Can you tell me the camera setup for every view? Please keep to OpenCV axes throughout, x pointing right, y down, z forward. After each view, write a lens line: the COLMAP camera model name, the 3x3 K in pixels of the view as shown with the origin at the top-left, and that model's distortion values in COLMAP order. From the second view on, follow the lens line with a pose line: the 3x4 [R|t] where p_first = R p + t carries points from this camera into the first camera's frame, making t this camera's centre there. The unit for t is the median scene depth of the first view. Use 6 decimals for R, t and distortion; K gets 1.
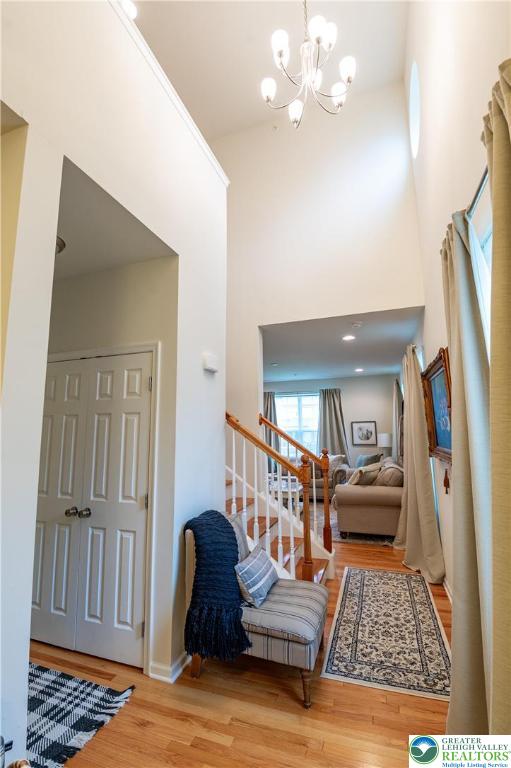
lens RADIAL K [[336.8, 0, 260.8], [0, 336.8, 385.2], [0, 0, 1]] dist [-0.006887, -0.007029]
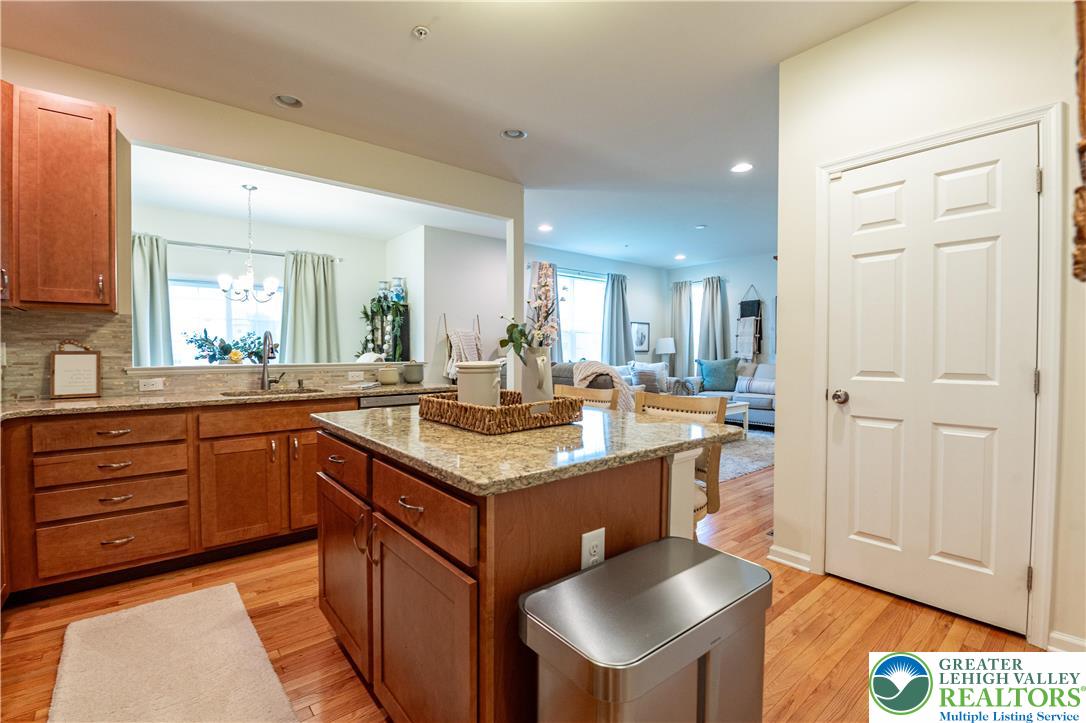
lens RADIAL K [[476.3, 0, 543.5], [0, 476.3, 359.5], [0, 0, 1]] dist [-0.006887, -0.007029]
pose [[0.523065, -0.001155, 0.852292, -0.746229], [-0.128602, 0.988443, 0.080264, 0.130163], [-0.842535, -0.151589, 0.516871, 0.581298]]
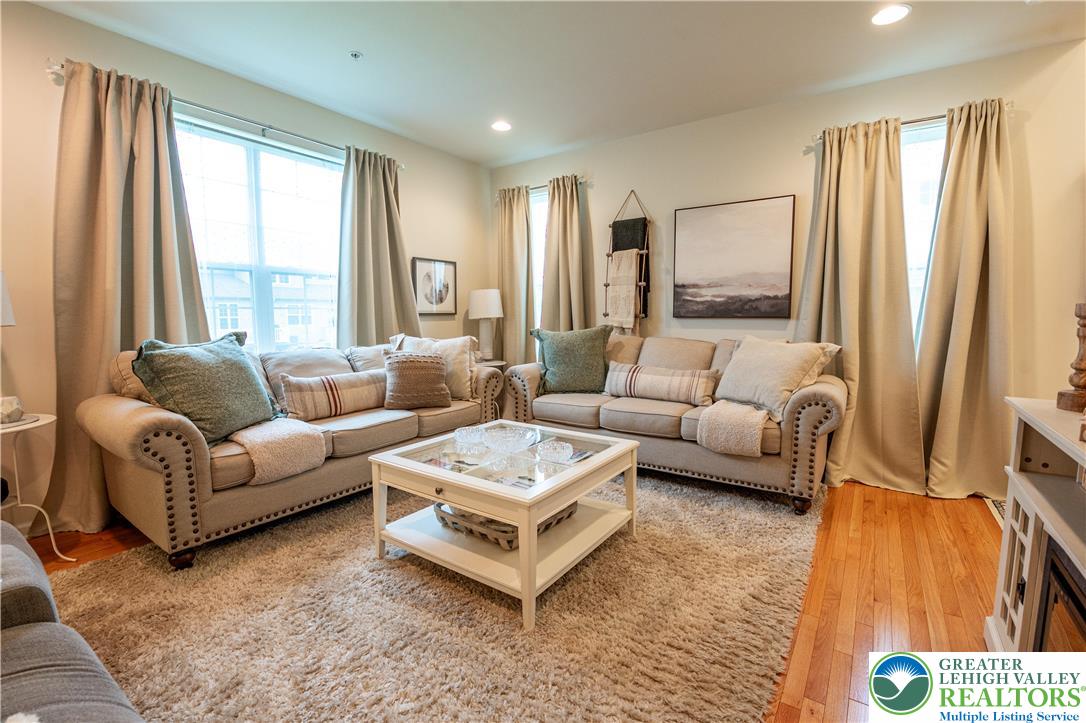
lens RADIAL K [[476.3, 0, 537.8], [0, 476.3, 362.3], [0, 0, 1]] dist [-0.006887, -0.007029]
pose [[0.285733, -0.083157, 0.954694, -0.231982], [-0.135231, 0.982760, 0.126075, 0.137894], [-0.948720, -0.165128, 0.269562, 0.675594]]
